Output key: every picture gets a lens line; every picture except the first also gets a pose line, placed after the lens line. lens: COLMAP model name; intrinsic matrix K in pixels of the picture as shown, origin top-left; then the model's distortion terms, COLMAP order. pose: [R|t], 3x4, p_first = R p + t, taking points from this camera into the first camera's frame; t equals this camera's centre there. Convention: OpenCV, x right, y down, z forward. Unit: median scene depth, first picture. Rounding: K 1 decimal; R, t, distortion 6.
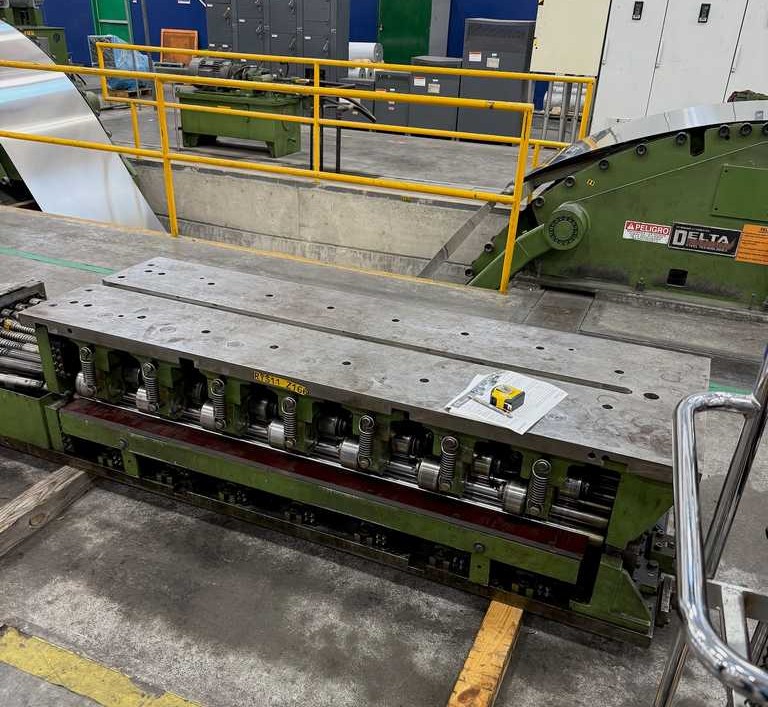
lens RADIAL K [[720.0, 0, 384.0], [0, 720.0, 353.5], [0, 0, 1]] dist [0.018419, -0.000587]
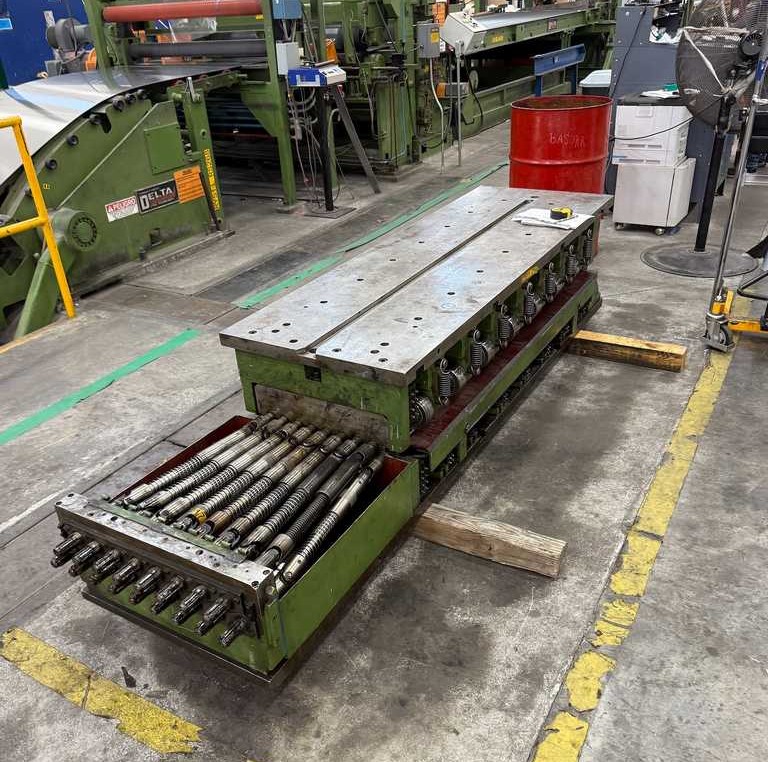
lens RADIAL K [[715.3, 0, 384.0], [0, 715.3, 381.0], [0, 0, 1]] dist [0.001722, -0.009784]
pose [[0.179145, -0.521981, 0.833932, -0.611127], [0.483985, 0.784741, 0.387221, -0.195726], [-0.856543, 0.334242, 0.393213, 0.338483]]
